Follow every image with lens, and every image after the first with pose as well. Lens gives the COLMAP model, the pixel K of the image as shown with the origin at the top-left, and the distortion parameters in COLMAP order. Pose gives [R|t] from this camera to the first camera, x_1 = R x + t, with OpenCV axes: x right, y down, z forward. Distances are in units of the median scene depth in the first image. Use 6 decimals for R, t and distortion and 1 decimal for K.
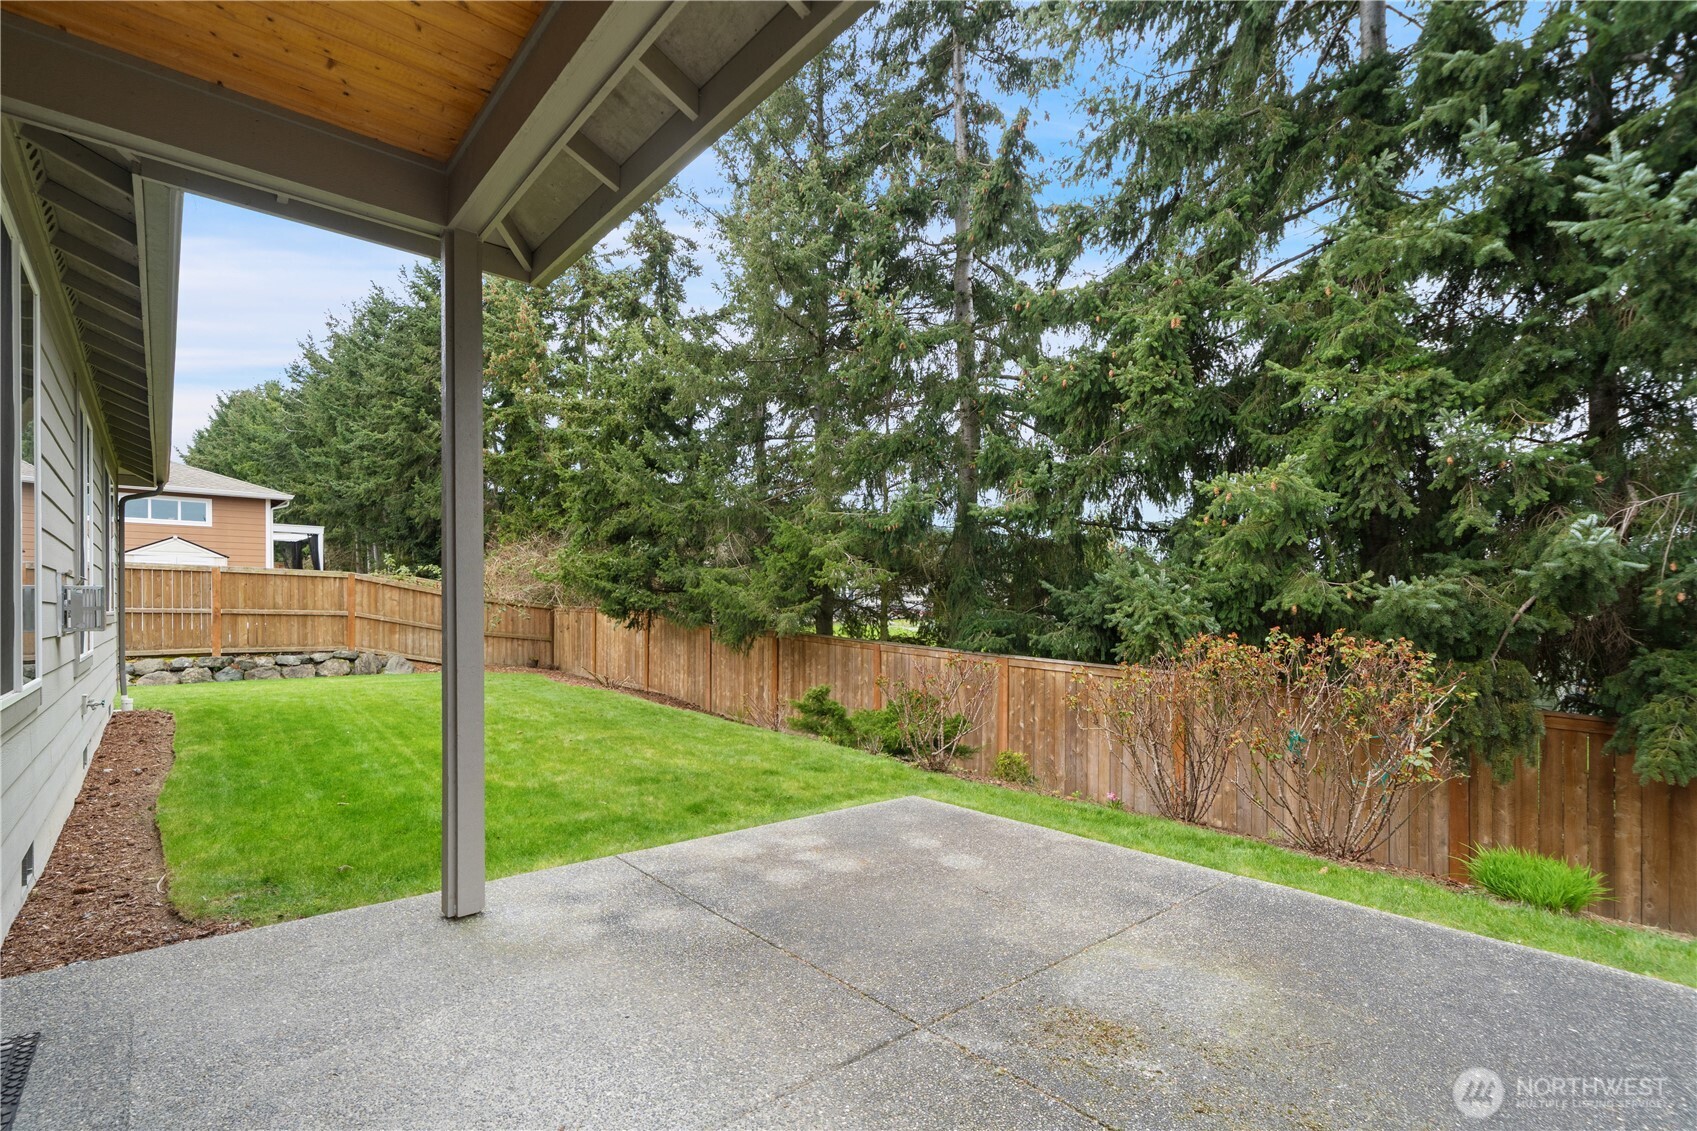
lens RADIAL K [[798.3, 0, 854.0], [0, 798.3, 608.2], [0, 0, 1]] dist [0.000264, 0.001077]
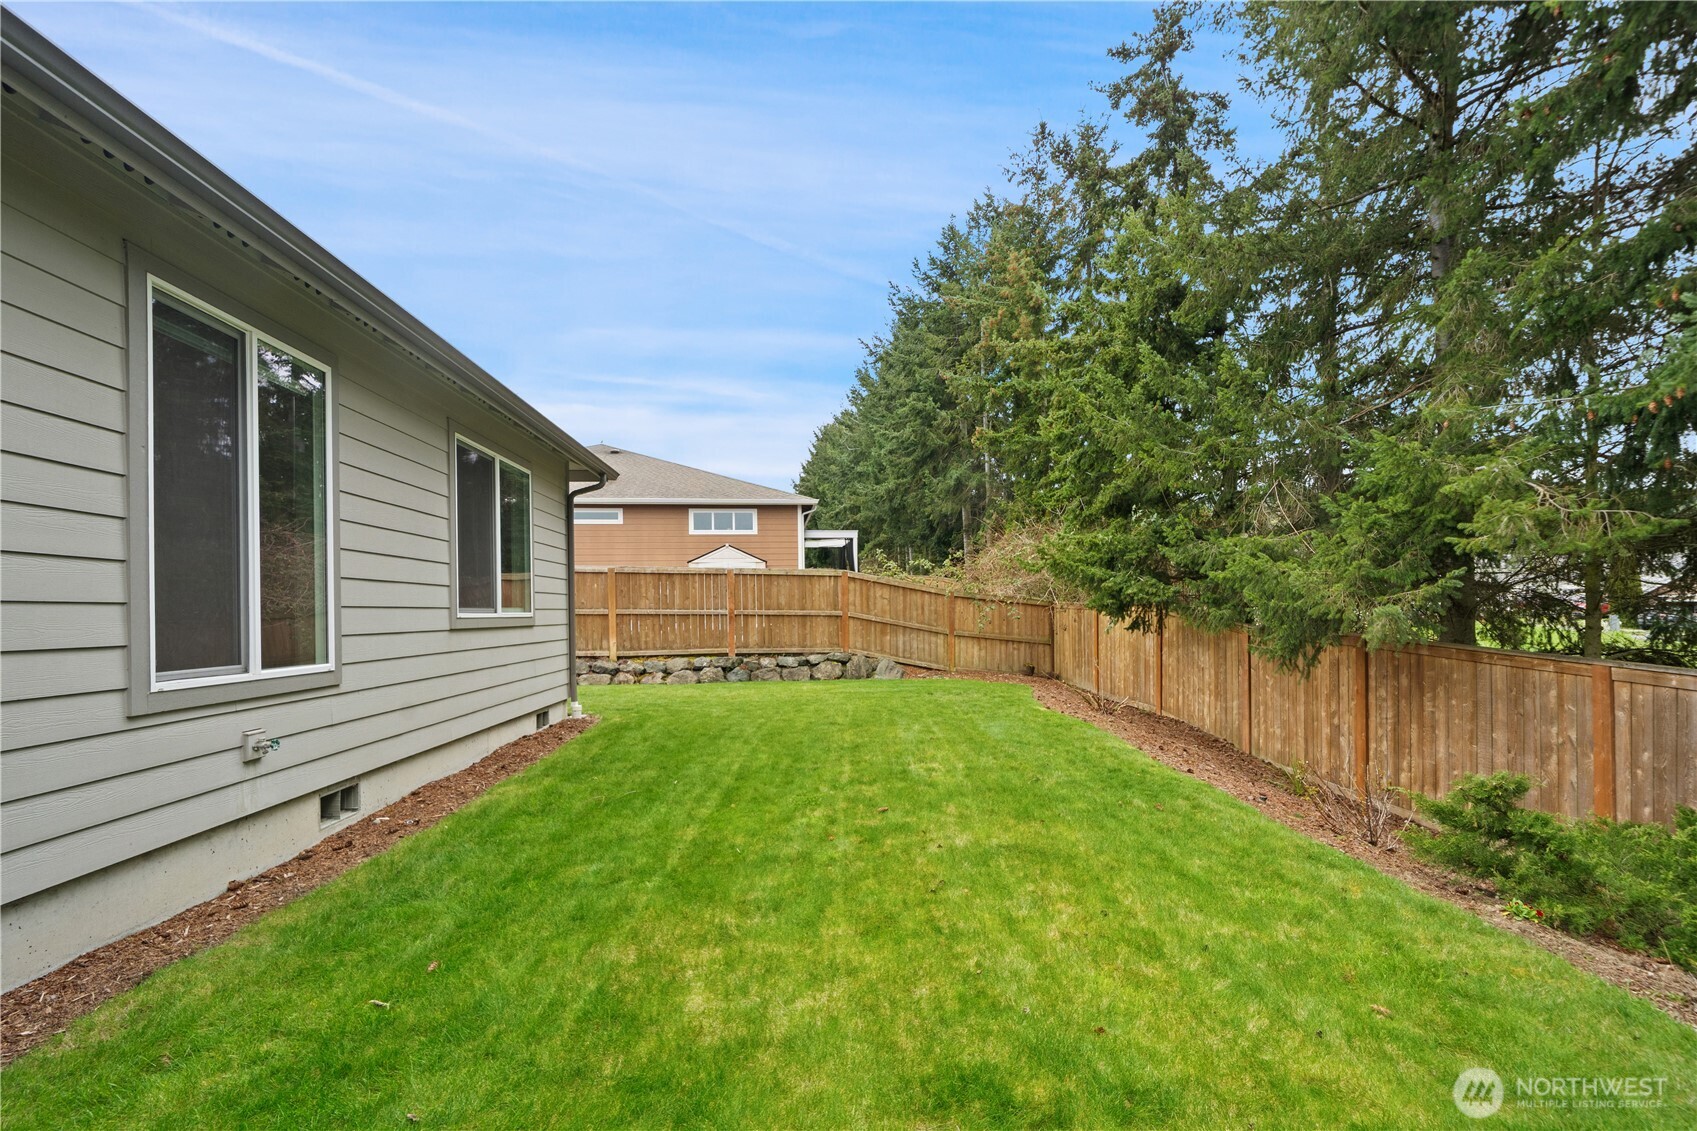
lens RADIAL K [[798.3, 0, 902.8], [0, 798.3, 614.3], [0, 0, 1]] dist [0.000264, 0.001077]
pose [[0.821551, -0.007760, -0.570083, -0.036065], [0.013255, 0.999897, 0.005492, 0.003694], [0.569982, -0.012068, 0.821569, 0.285765]]
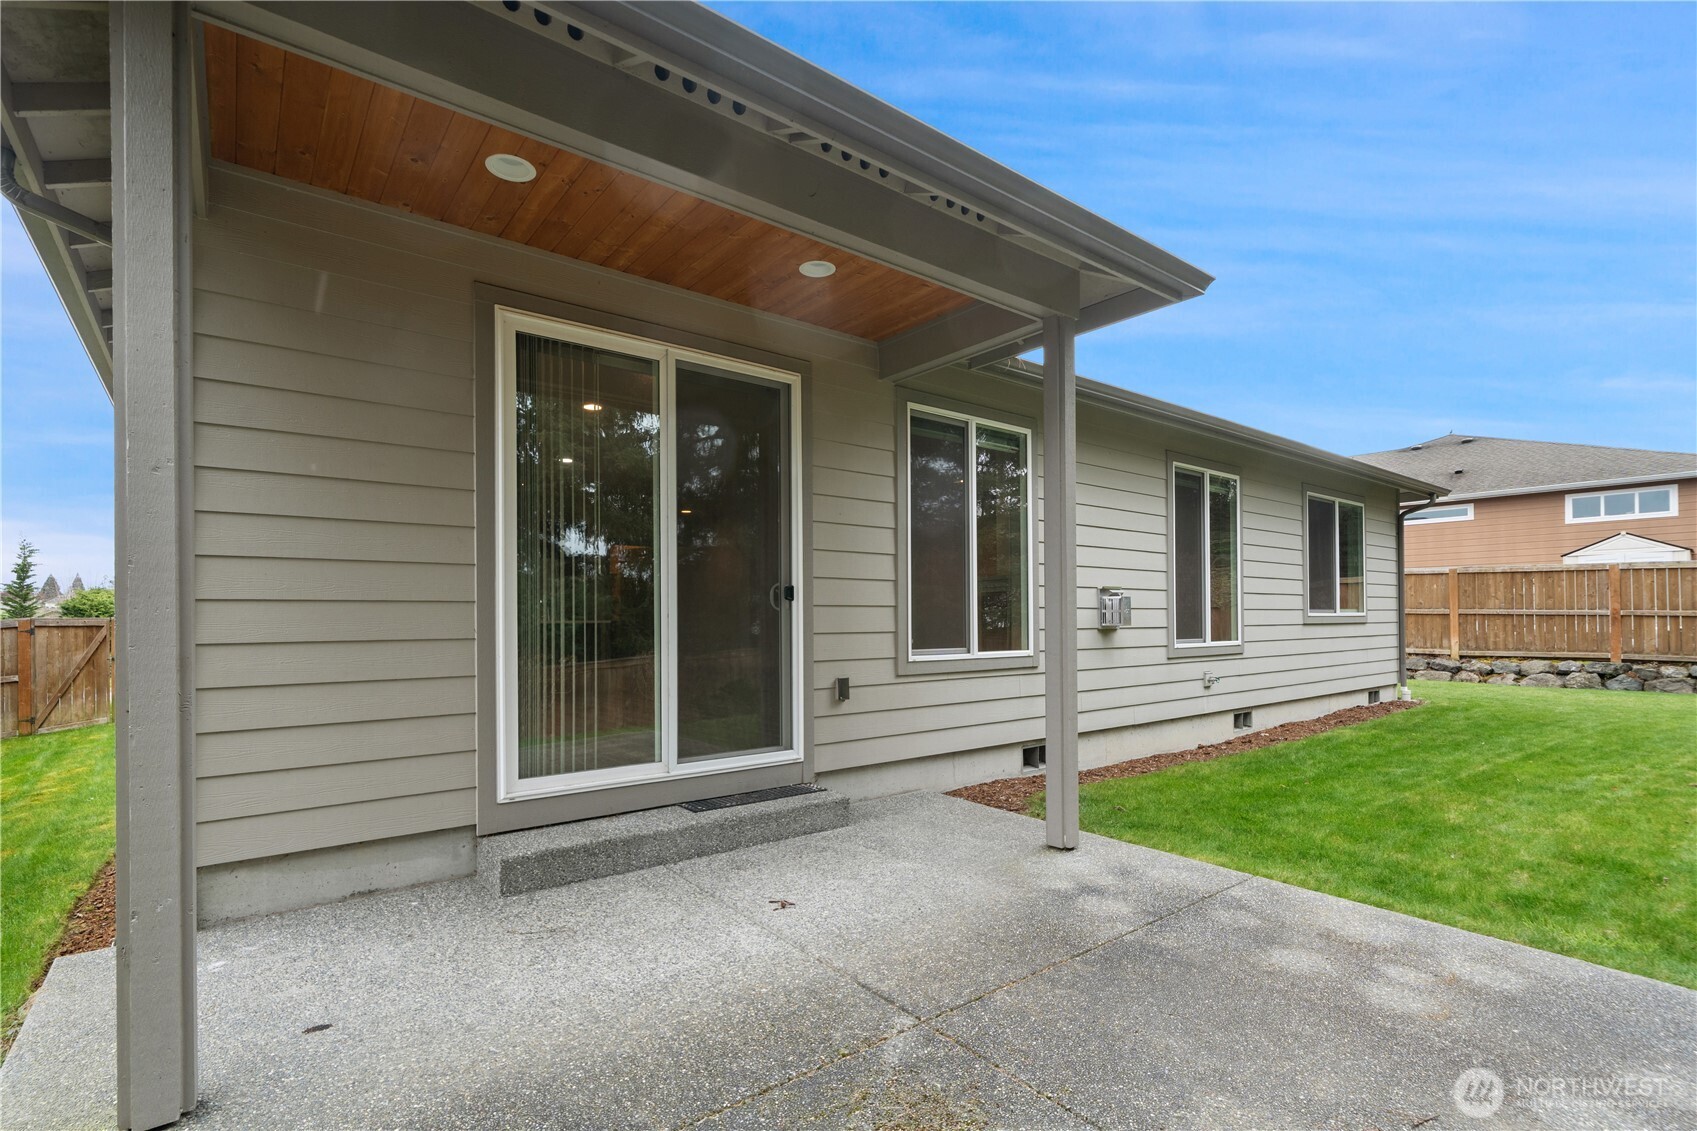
lens RADIAL K [[798.3, 0, 806.3], [0, 798.3, 606.2], [0, 0, 1]] dist [0.000264, 0.001077]
pose [[-0.085885, -0.011186, -0.996242, 0.187375], [0.005212, 0.999918, -0.011676, 0.002228], [0.996291, -0.006195, -0.085820, 0.160022]]
